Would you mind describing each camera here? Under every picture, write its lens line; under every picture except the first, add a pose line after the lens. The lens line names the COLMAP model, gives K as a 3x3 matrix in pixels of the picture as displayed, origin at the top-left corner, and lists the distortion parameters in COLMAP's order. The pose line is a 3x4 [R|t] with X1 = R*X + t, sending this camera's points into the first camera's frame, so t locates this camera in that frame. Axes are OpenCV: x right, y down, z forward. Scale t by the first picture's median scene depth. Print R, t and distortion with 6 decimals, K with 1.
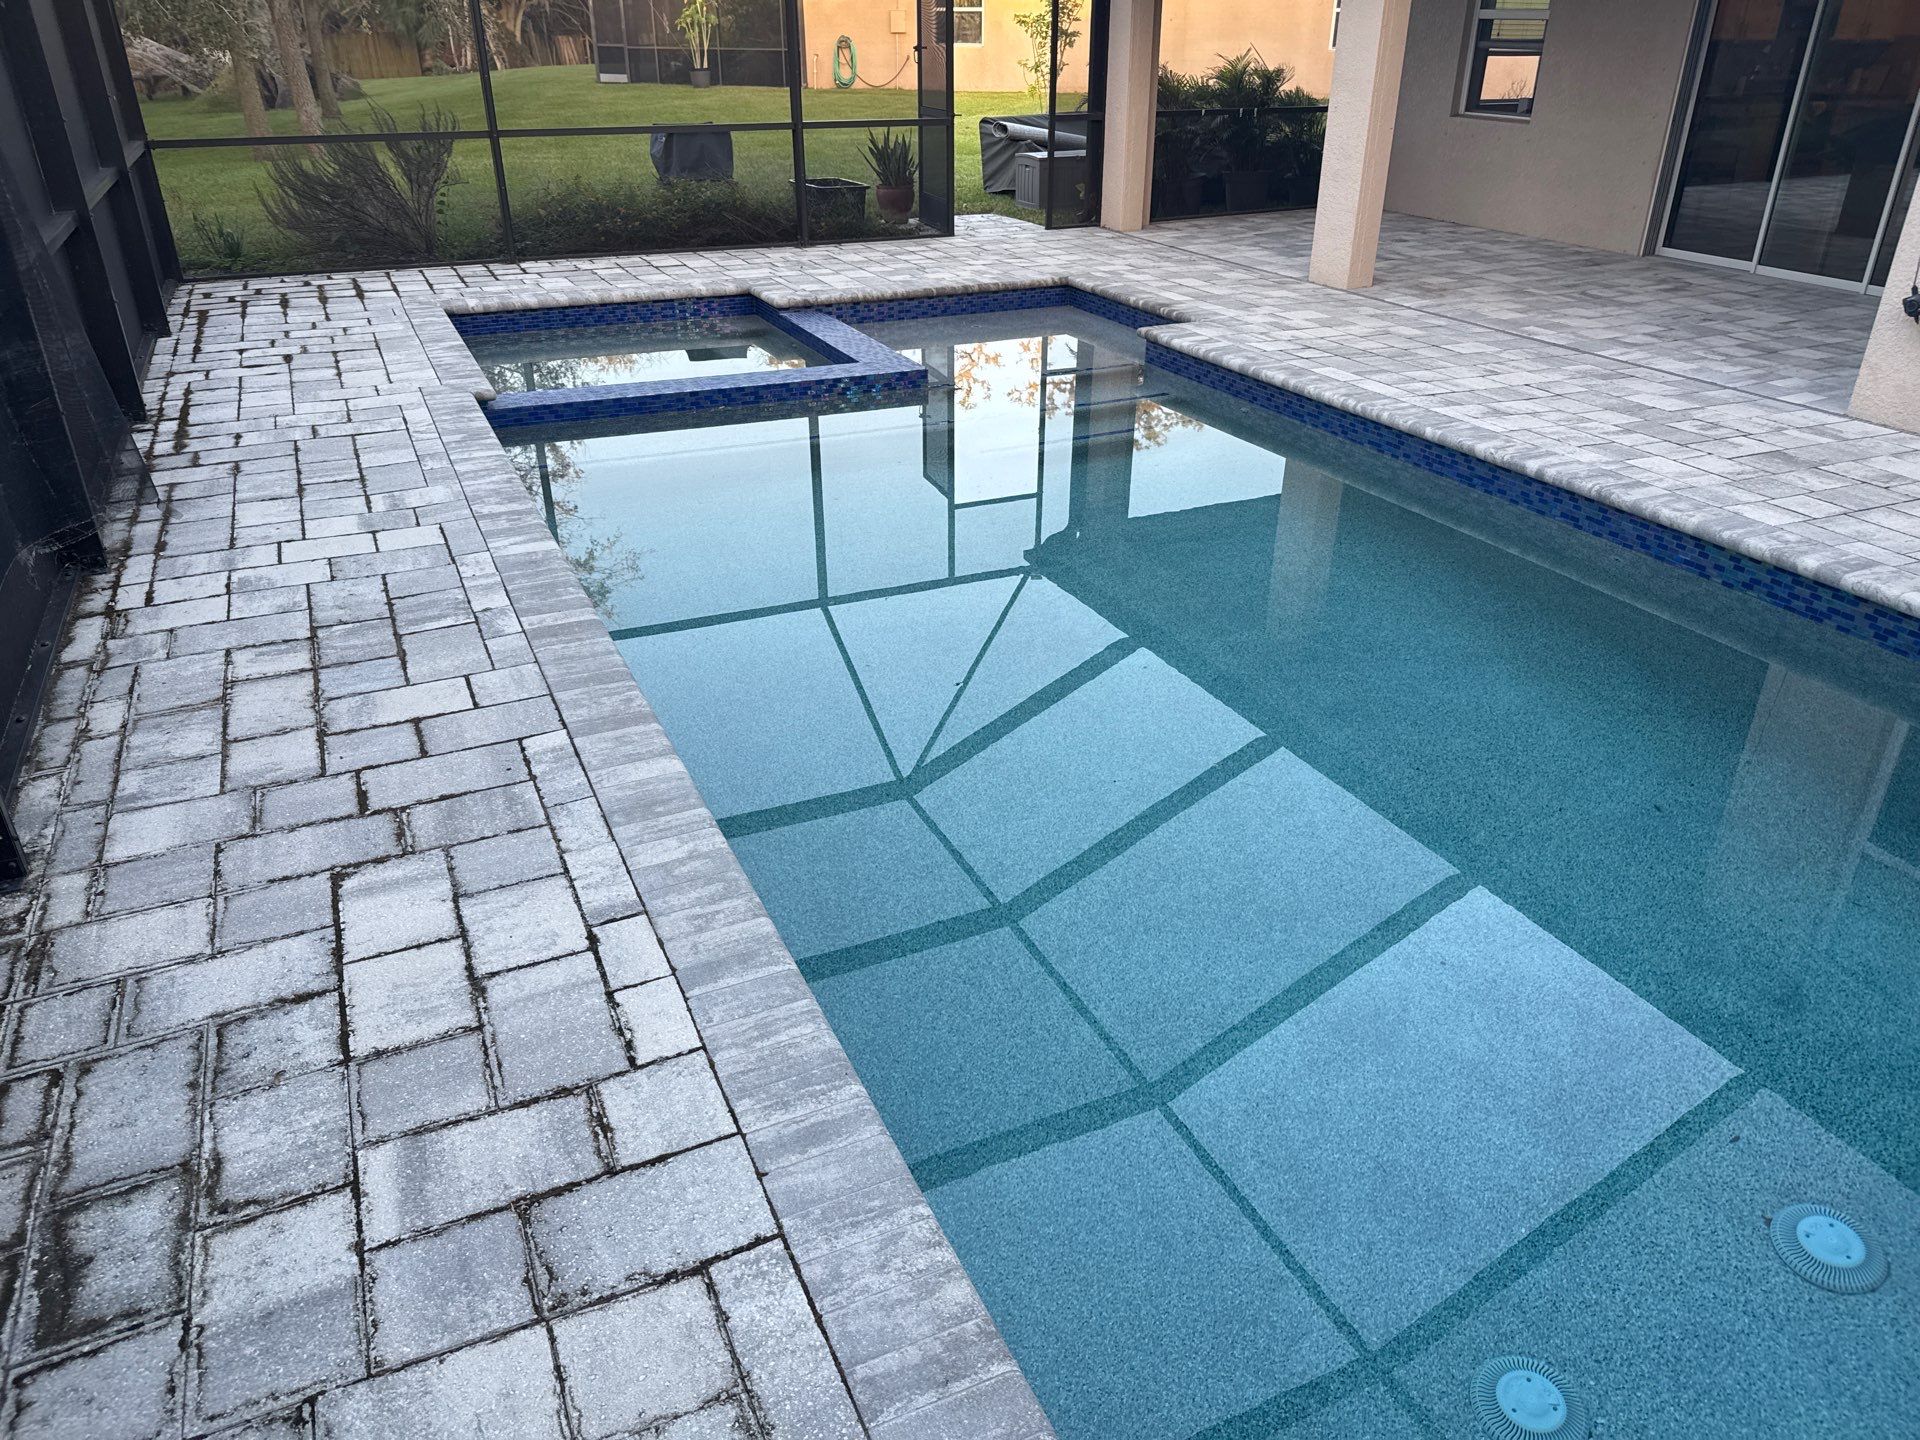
lens RADIAL K [[1353.2, 0, 967.7], [0, 1353.2, 726.3], [0, 0, 1]] dist [0.003015, -0.017936]
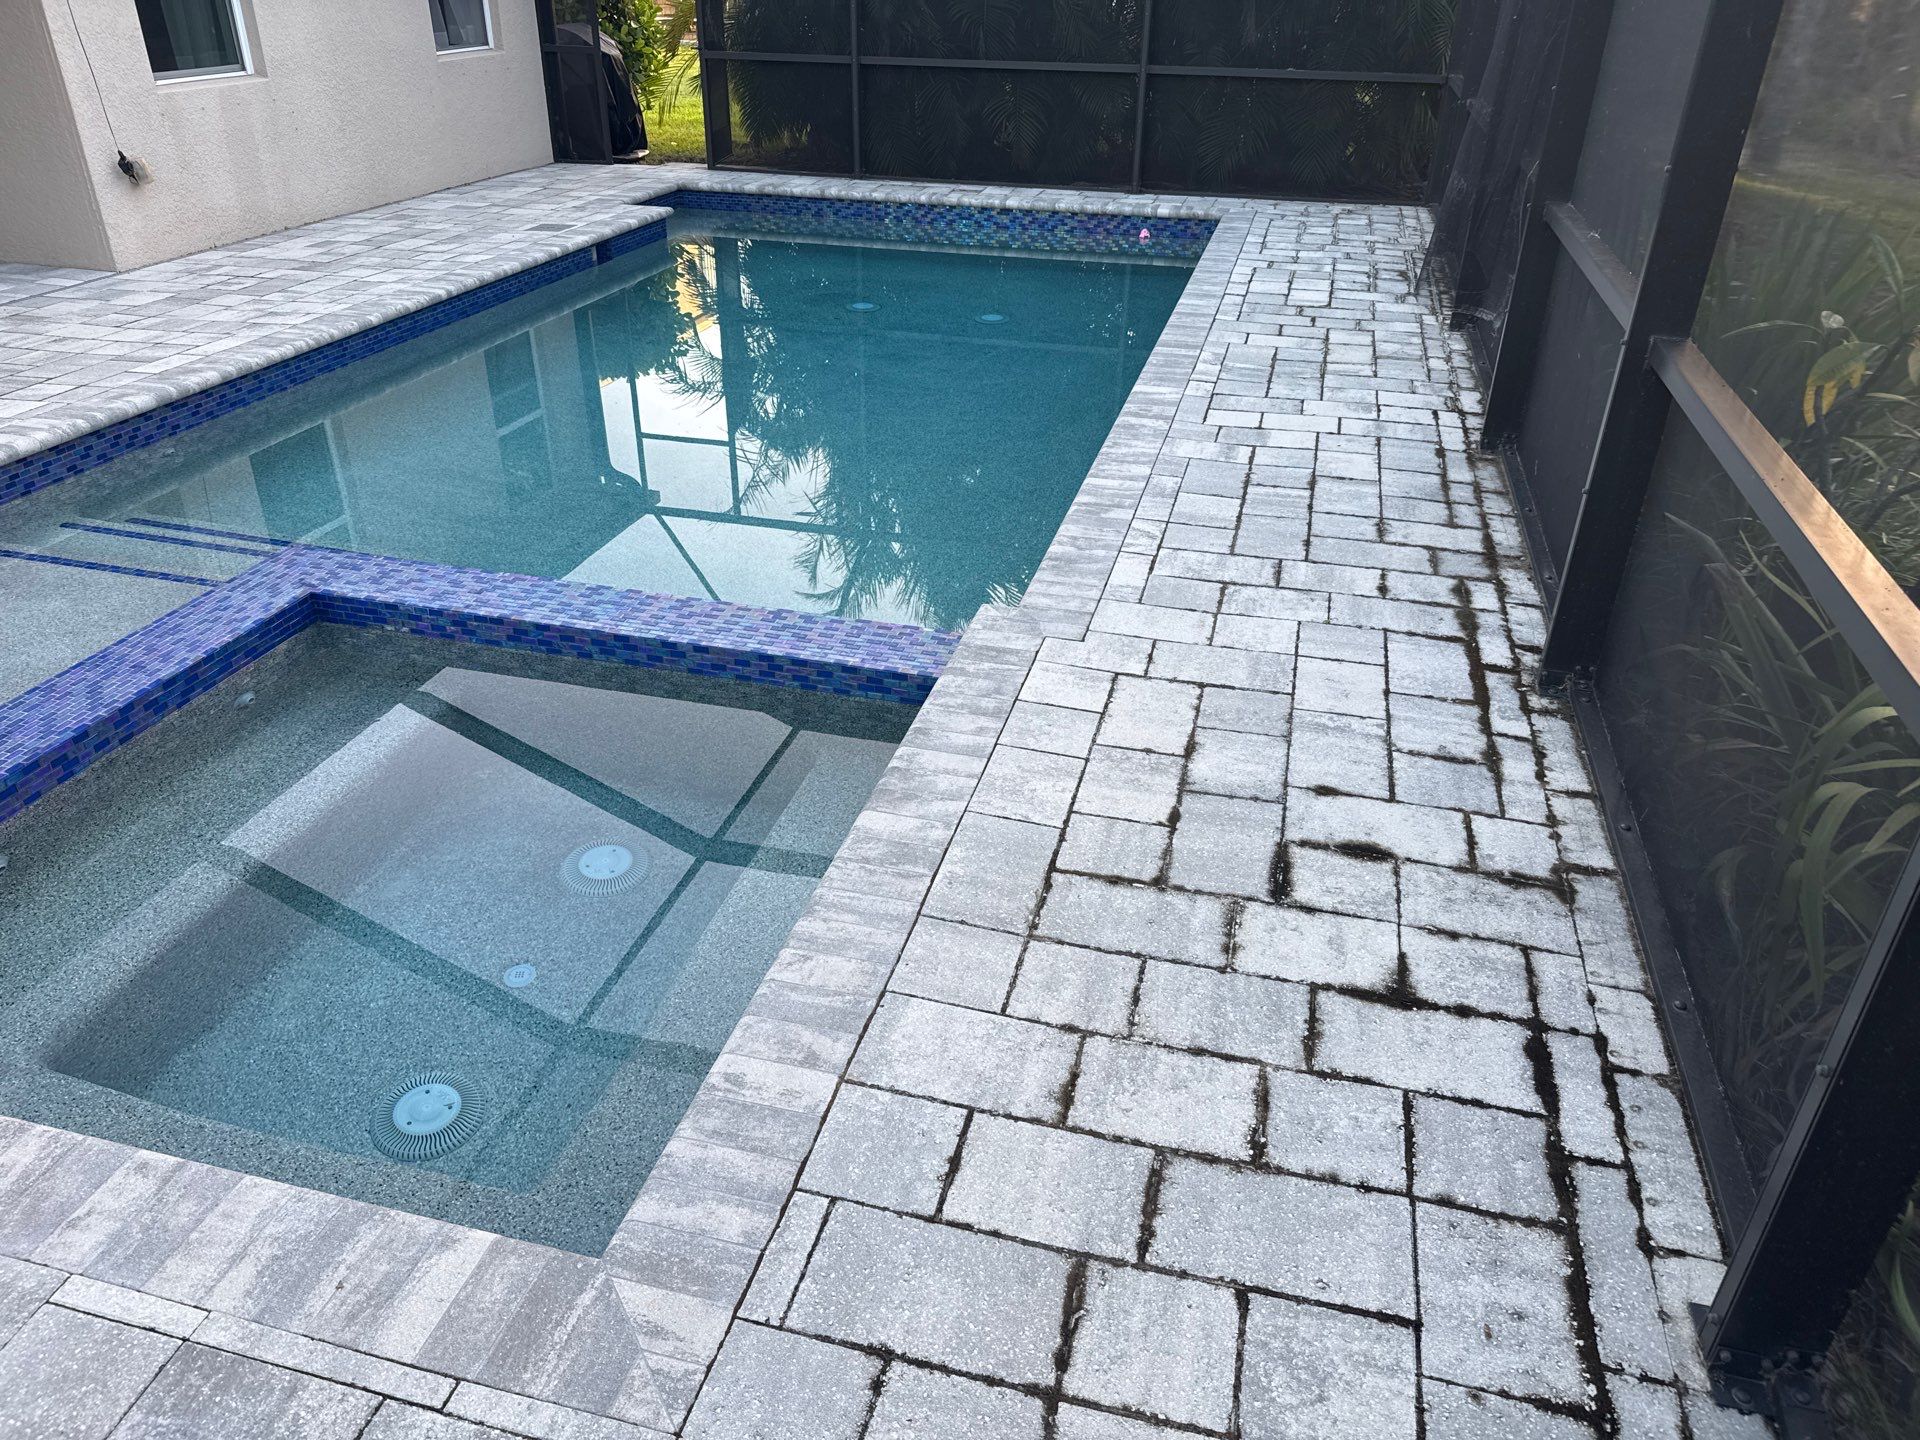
lens RADIAL K [[1344.0, 0, 956.8], [0, 1344.0, 706.8], [0, 0, 1]] dist [0.063246, -0.083769]
pose [[-0.771314, -0.322707, 0.548575, -1.088927], [0.278825, 0.603477, 0.747042, -1.061967], [-0.572128, 0.729161, -0.375492, 2.018844]]
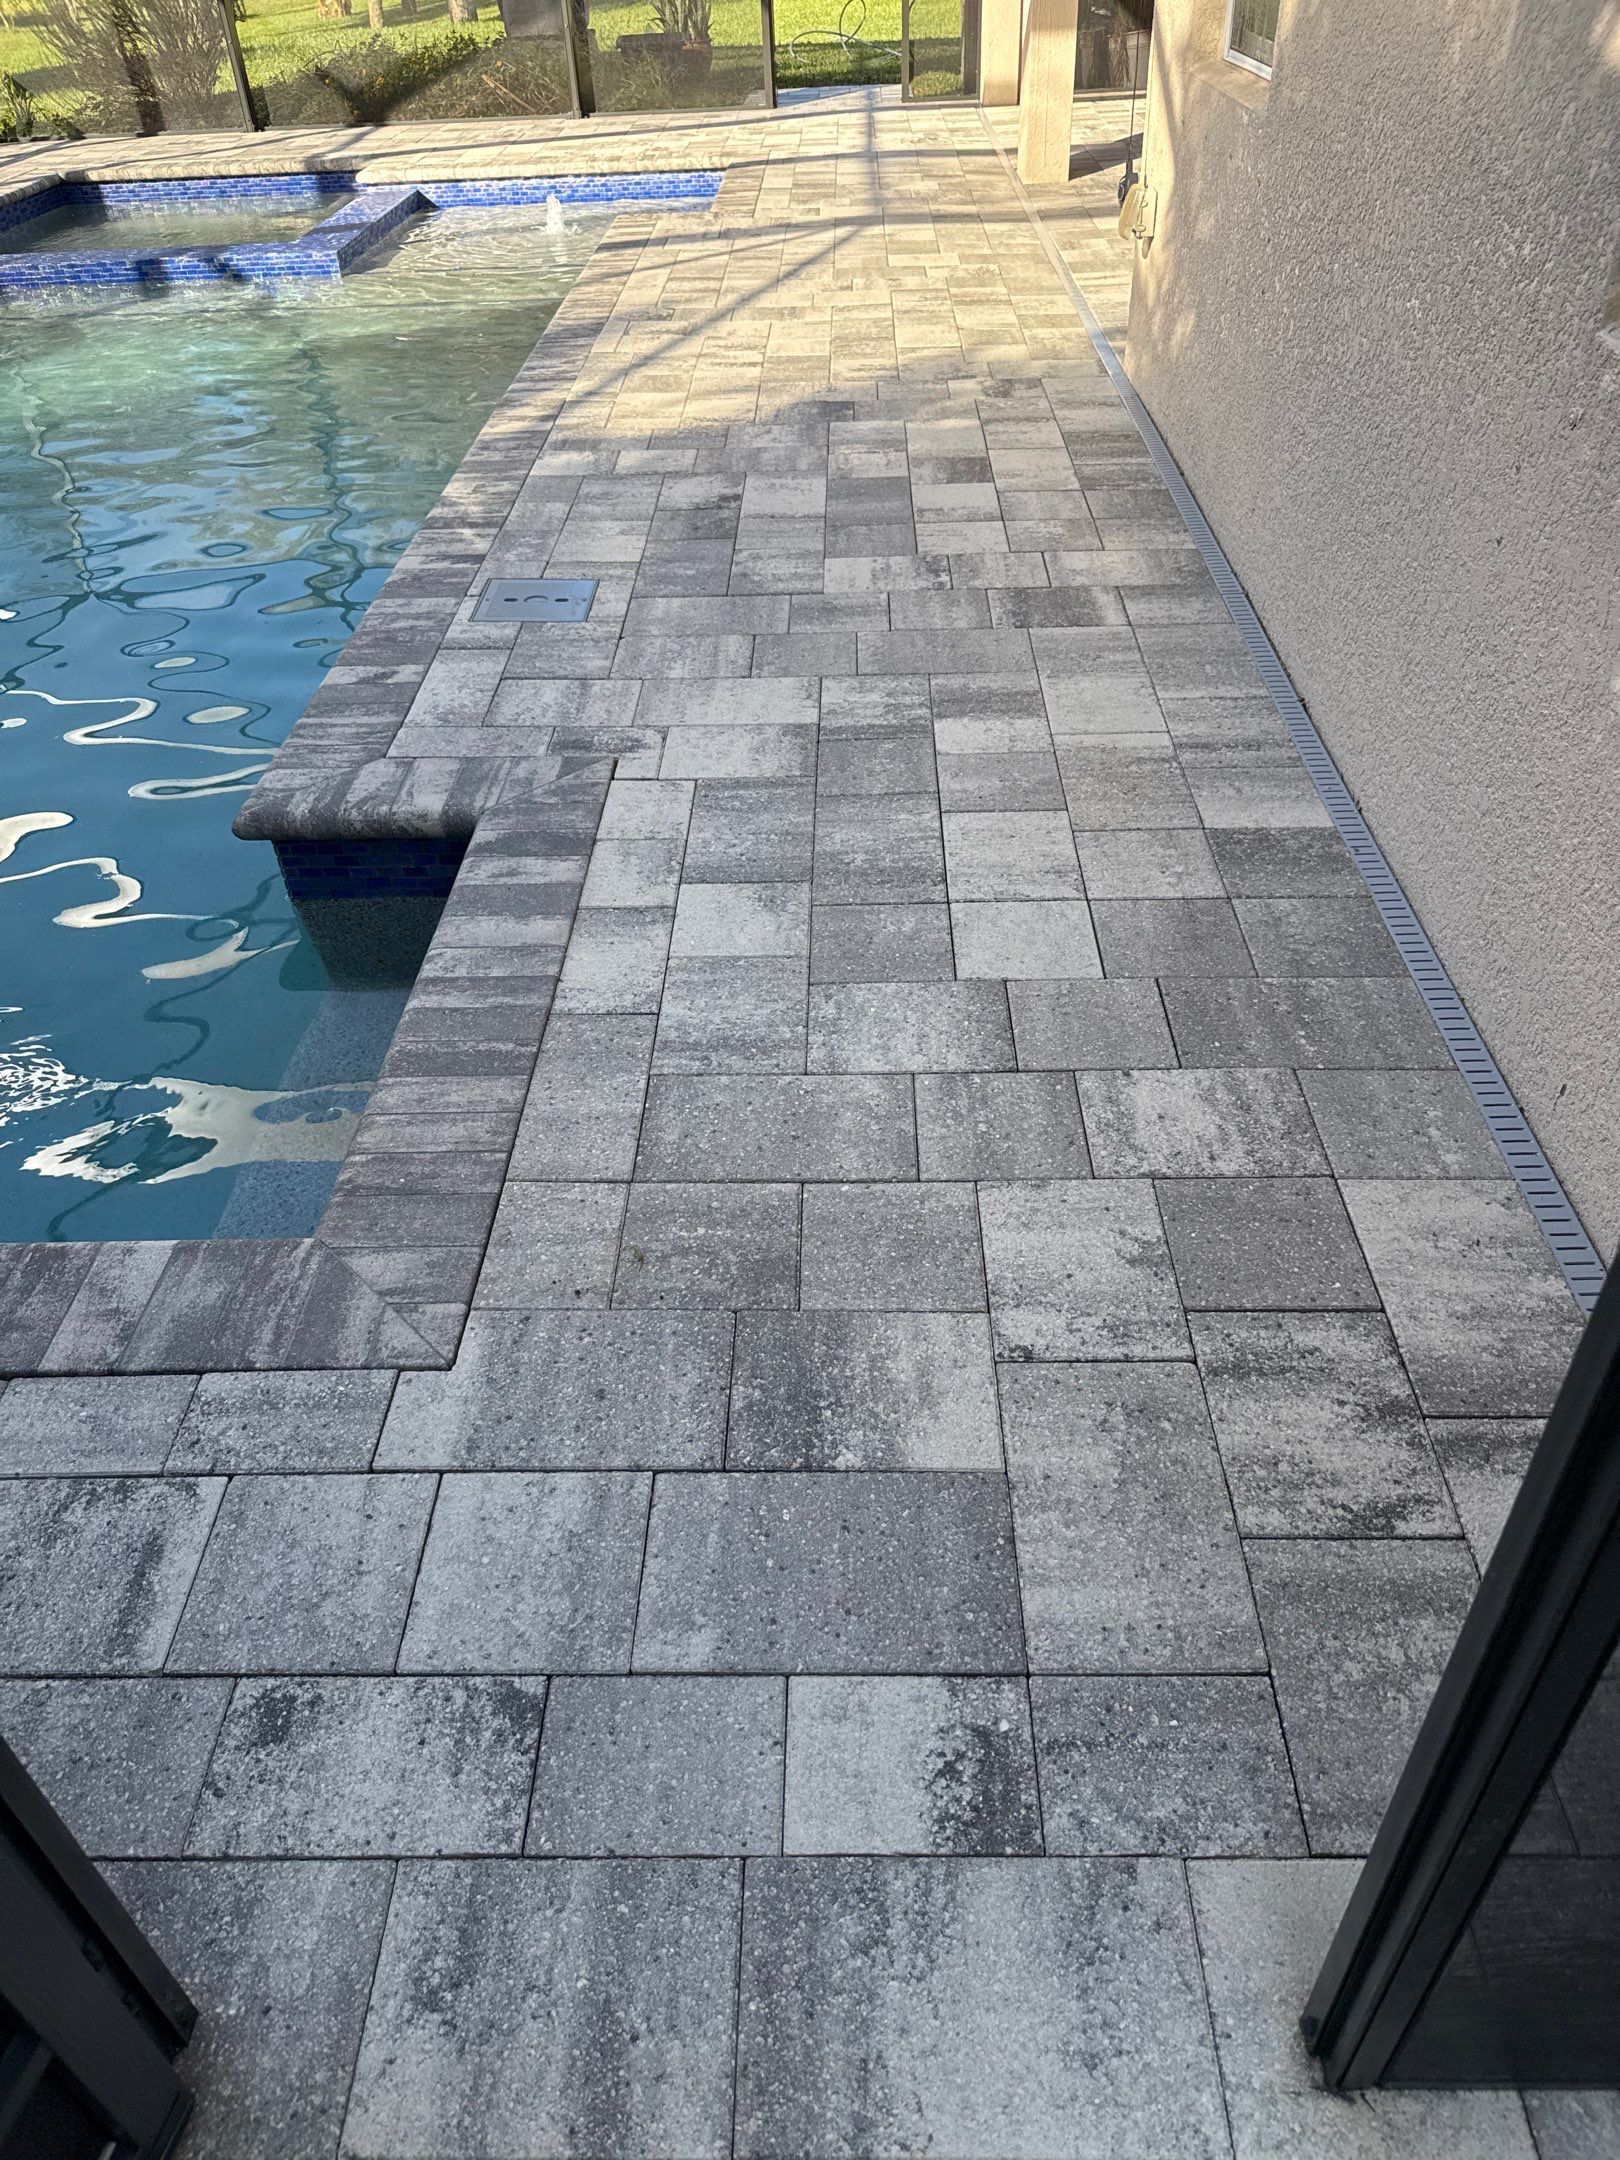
lens RADIAL K [[1519.0, 0, 817.3], [0, 1519.0, 1084.5], [0, 0, 1]] dist [0.051046, -0.063757]
pose [[0.901636, 0.241785, -0.358598, 1.282452], [-0.166157, 0.959156, 0.228937, -0.047057], [0.399305, -0.146834, 0.904984, 0.249794]]
